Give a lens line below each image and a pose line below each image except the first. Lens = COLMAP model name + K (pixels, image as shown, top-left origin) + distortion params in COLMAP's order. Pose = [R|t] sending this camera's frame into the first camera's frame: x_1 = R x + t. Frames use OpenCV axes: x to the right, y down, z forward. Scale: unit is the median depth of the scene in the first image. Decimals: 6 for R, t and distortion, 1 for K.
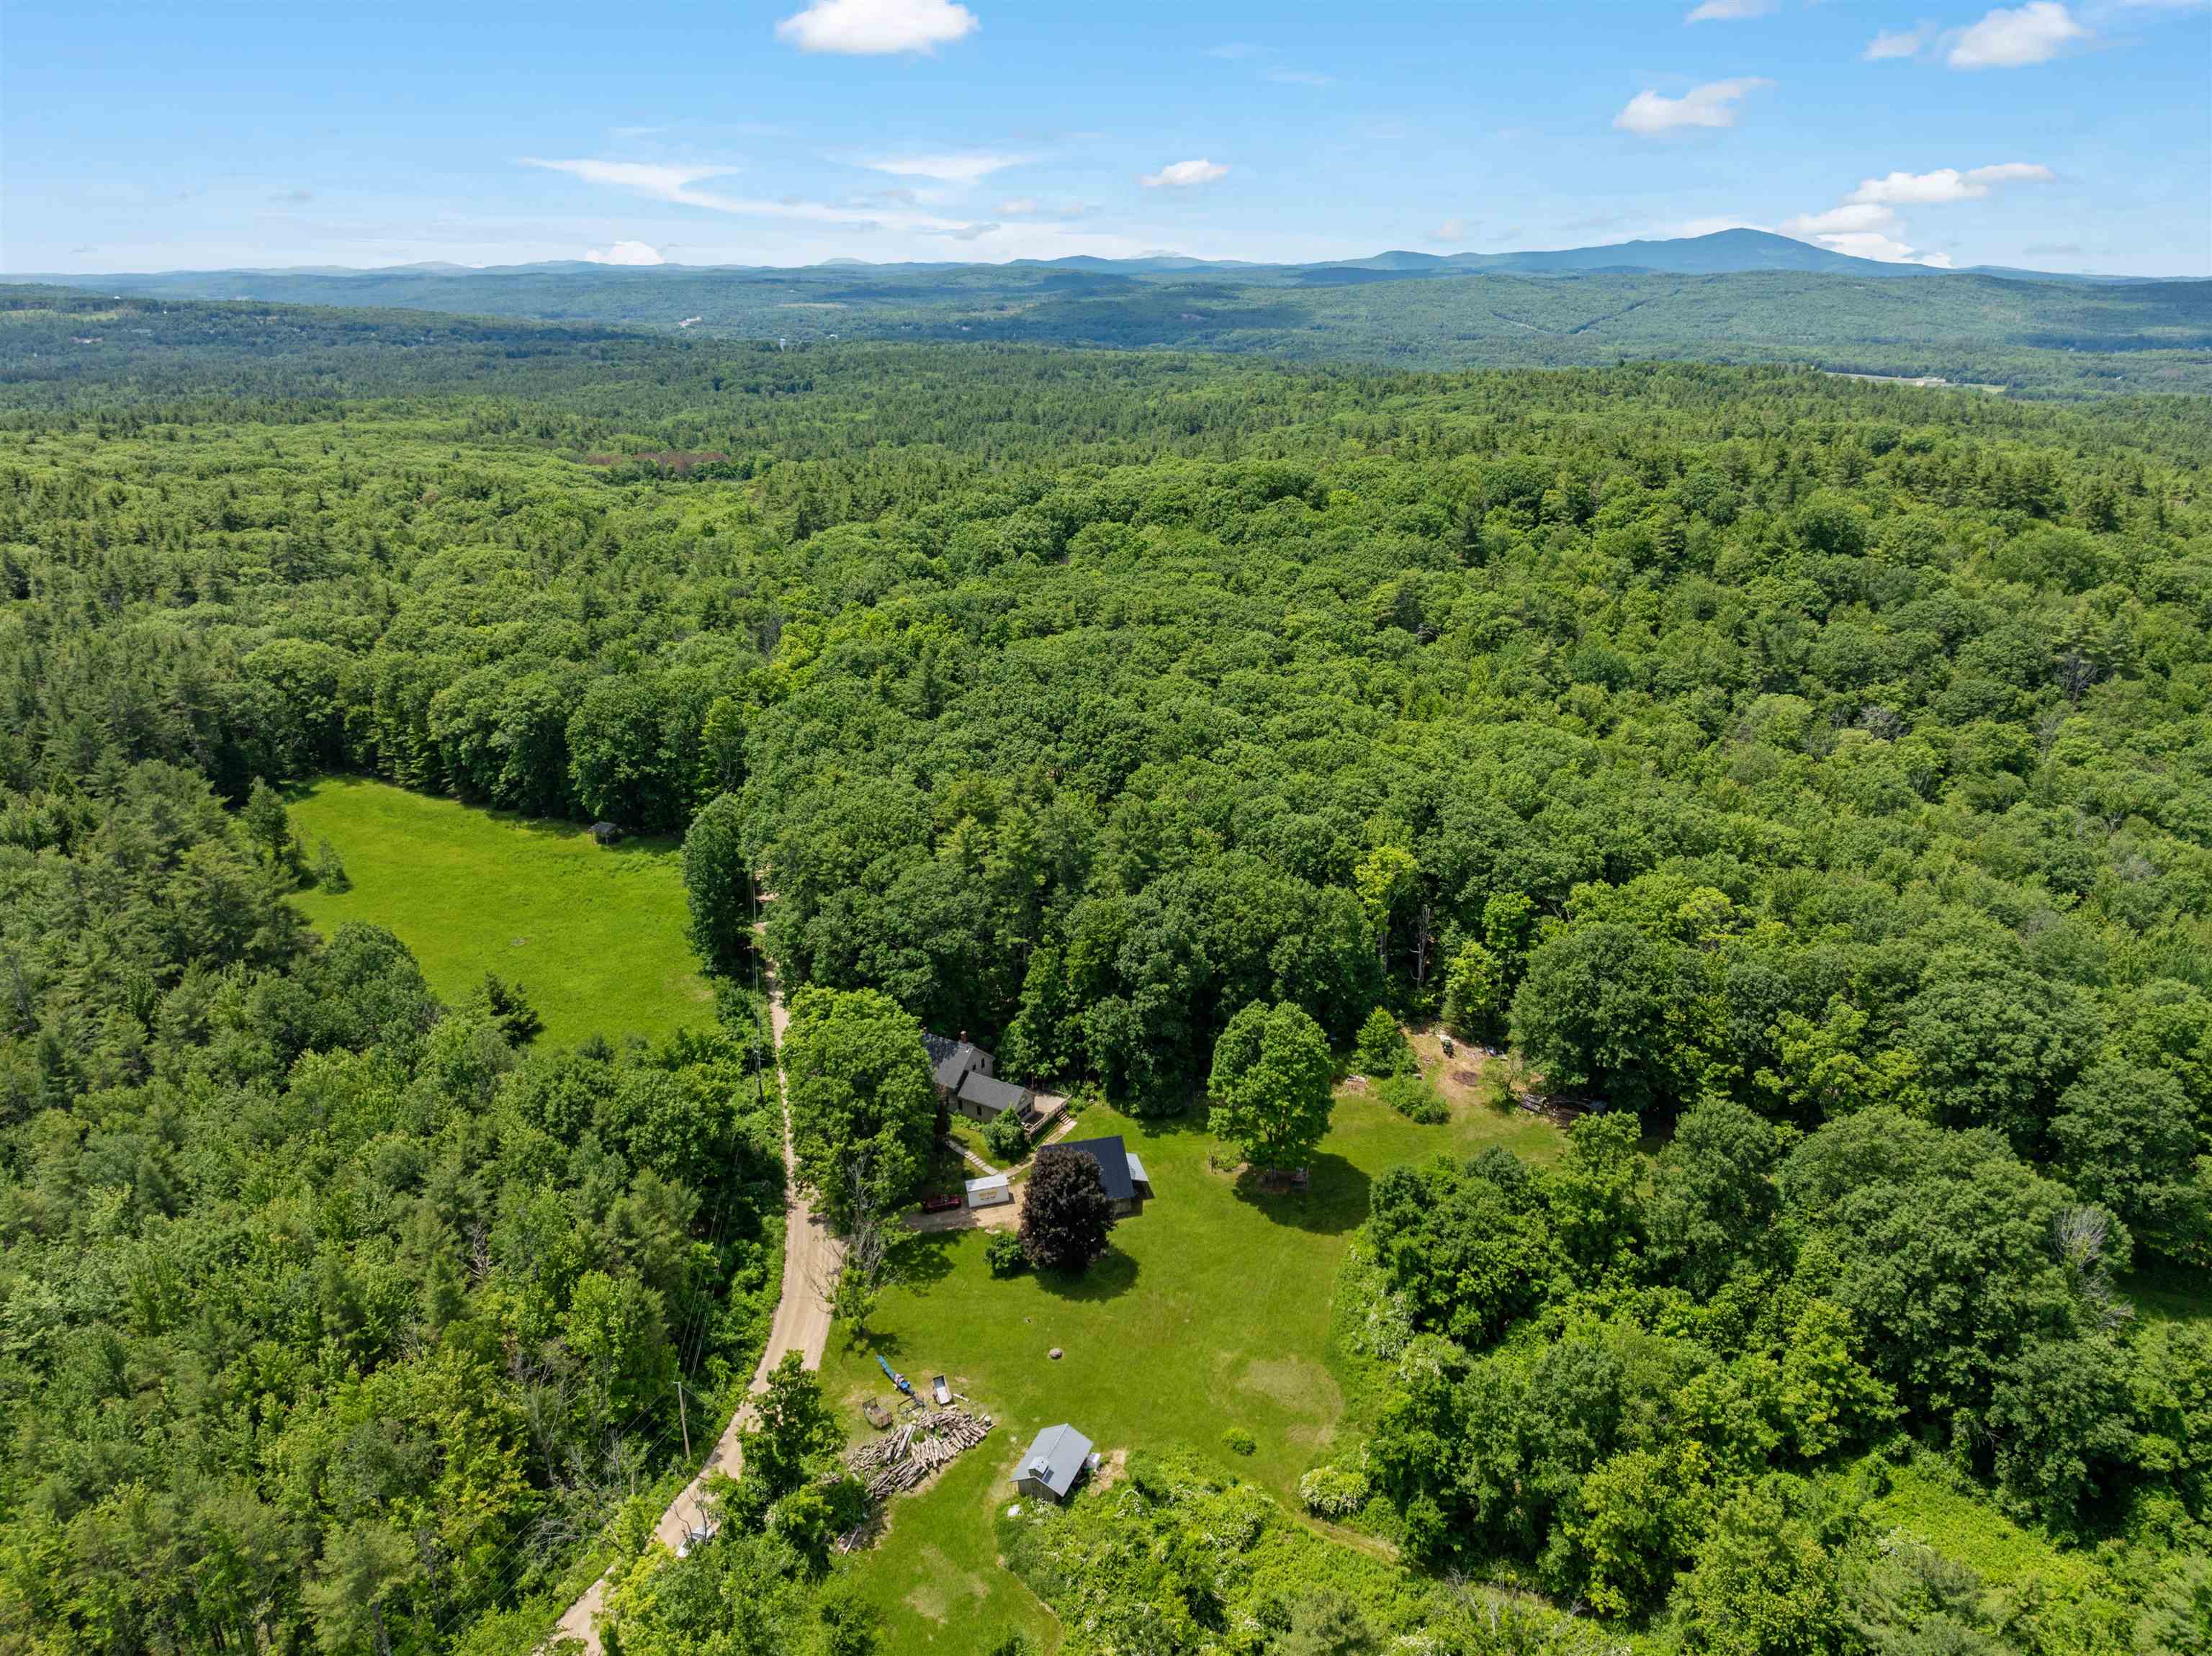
lens RADIAL K [[1563.1, 0, 1105.0], [0, 1563.1, 832.2], [0, 0, 1]] dist [-0.024374, -0.010892]
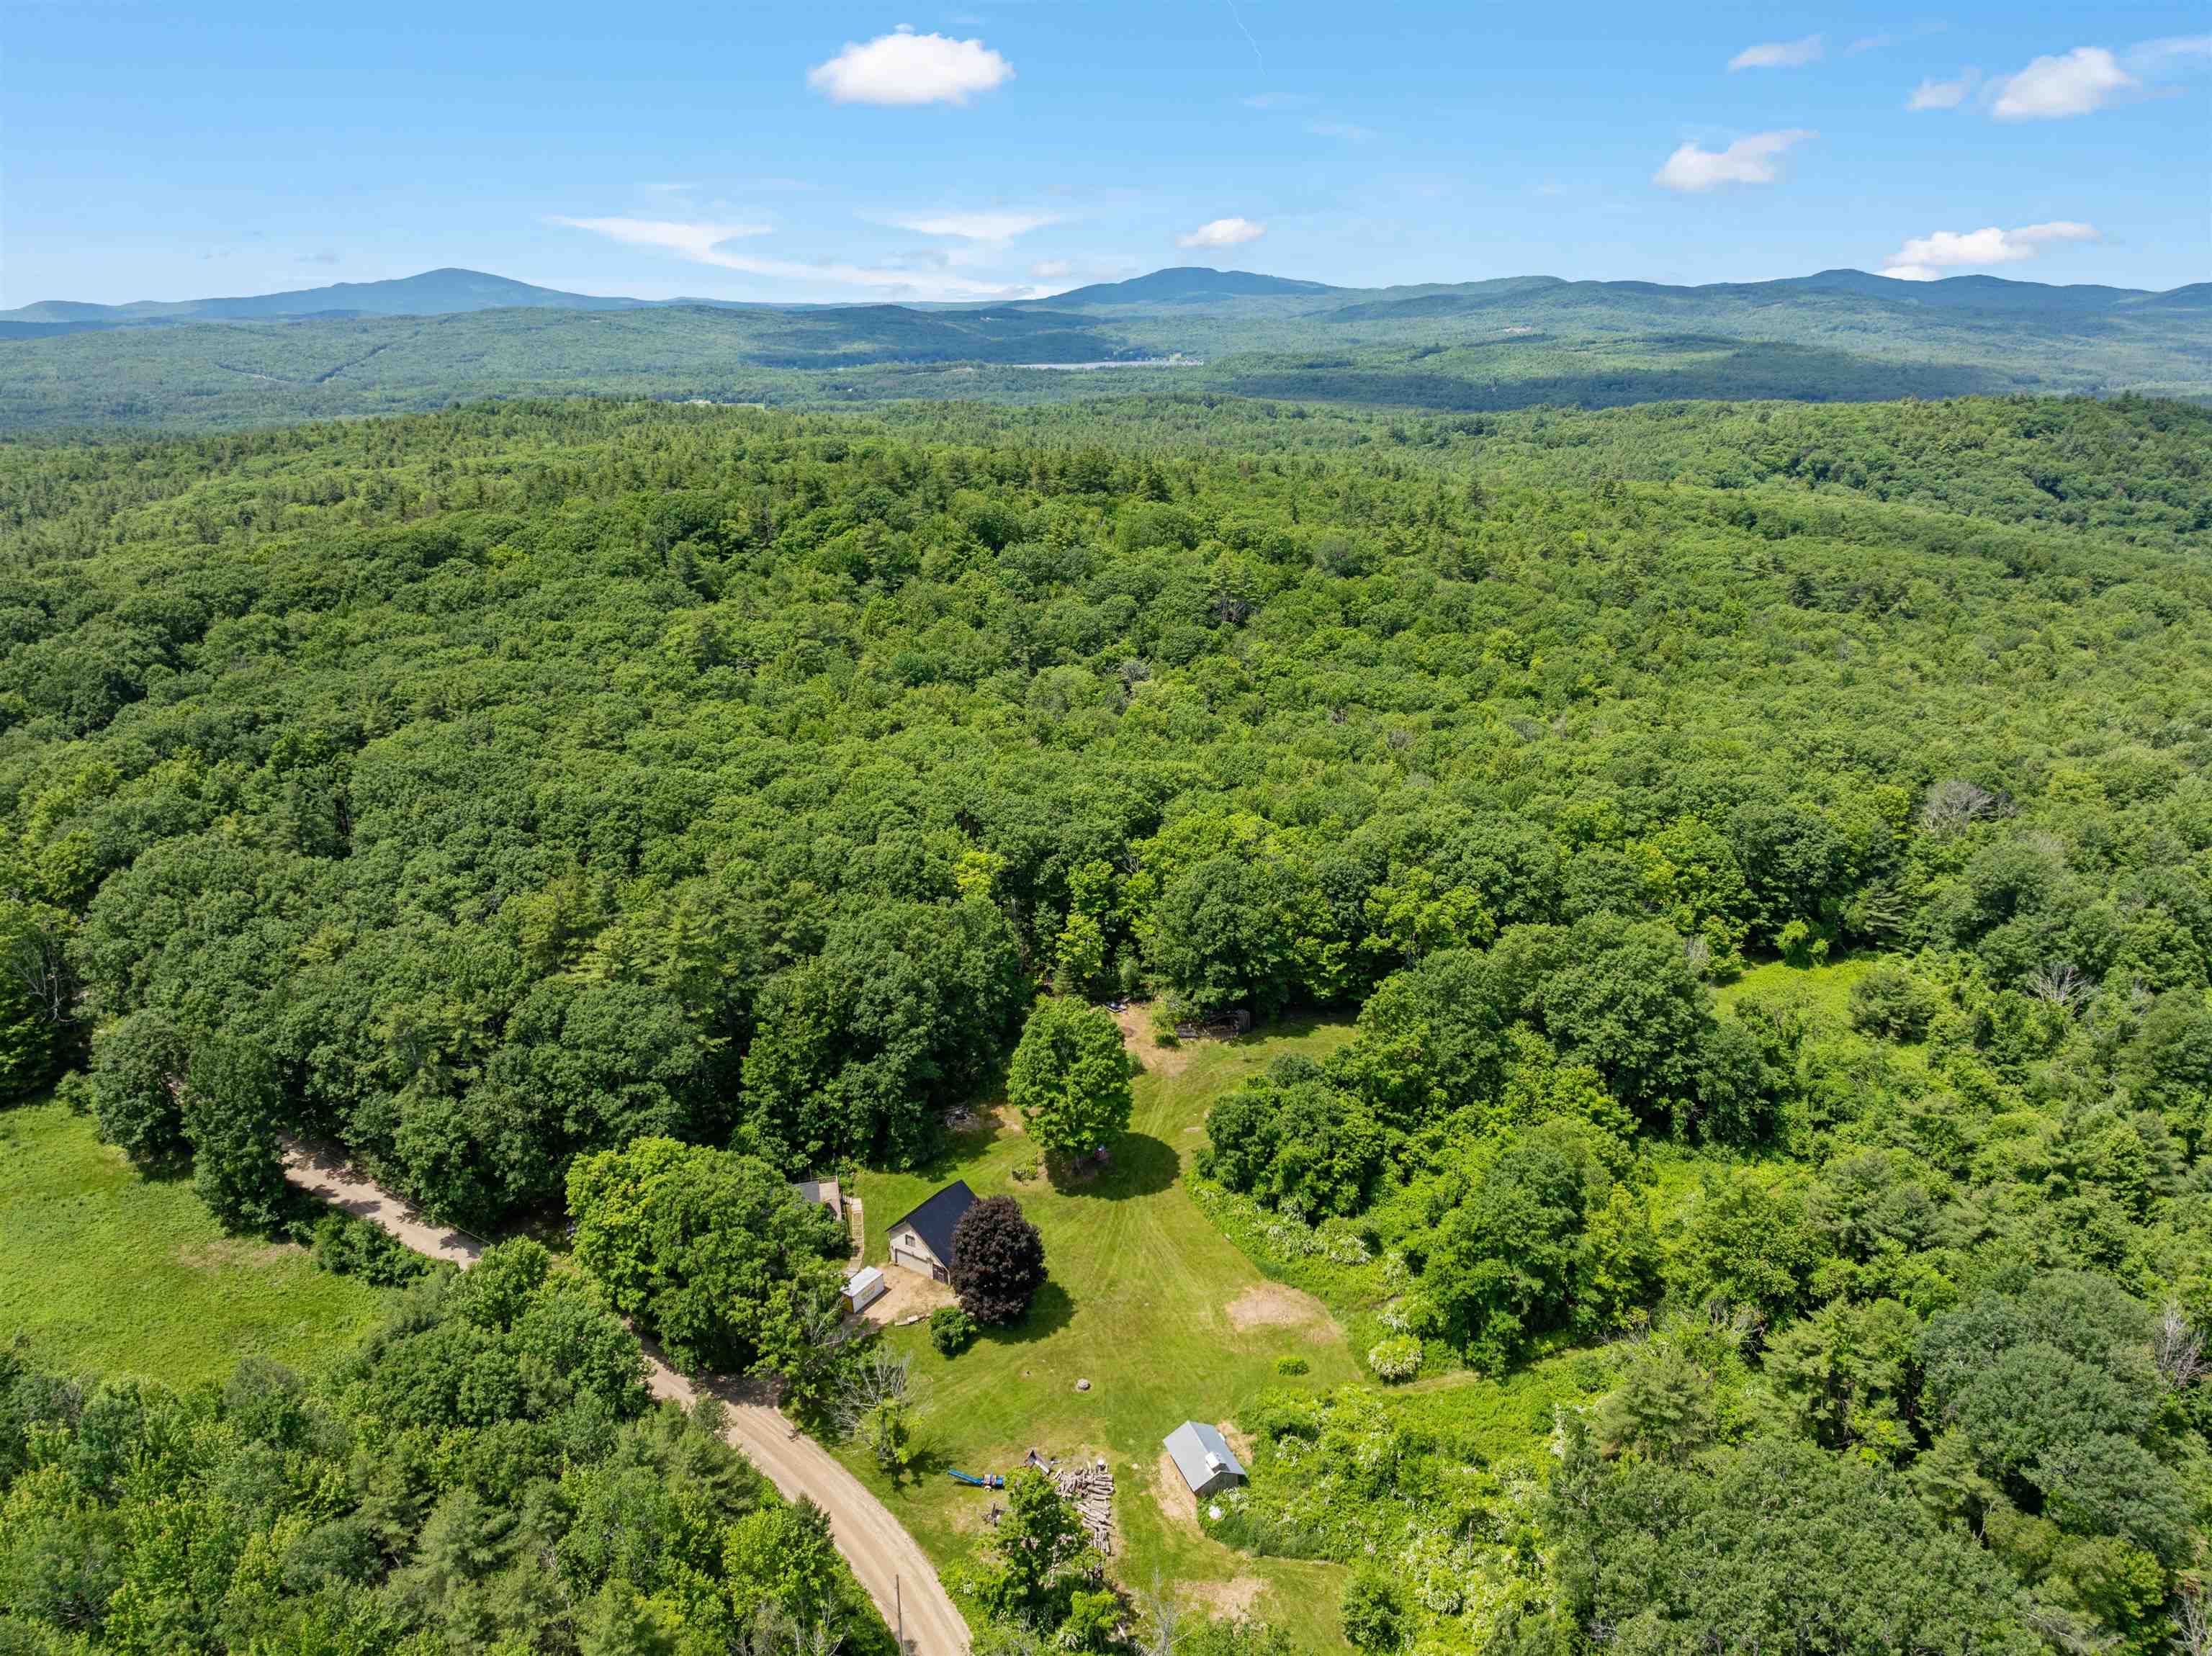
lens RADIAL K [[1563.1, 0, 1109.4], [0, 1563.1, 814.5], [0, 0, 1]] dist [-0.024374, -0.010892]
pose [[0.737647, -0.223385, 0.637163, -0.481078], [0.243980, 0.968106, 0.056955, -0.060785], [-0.629564, 0.113442, 0.768622, 0.150324]]
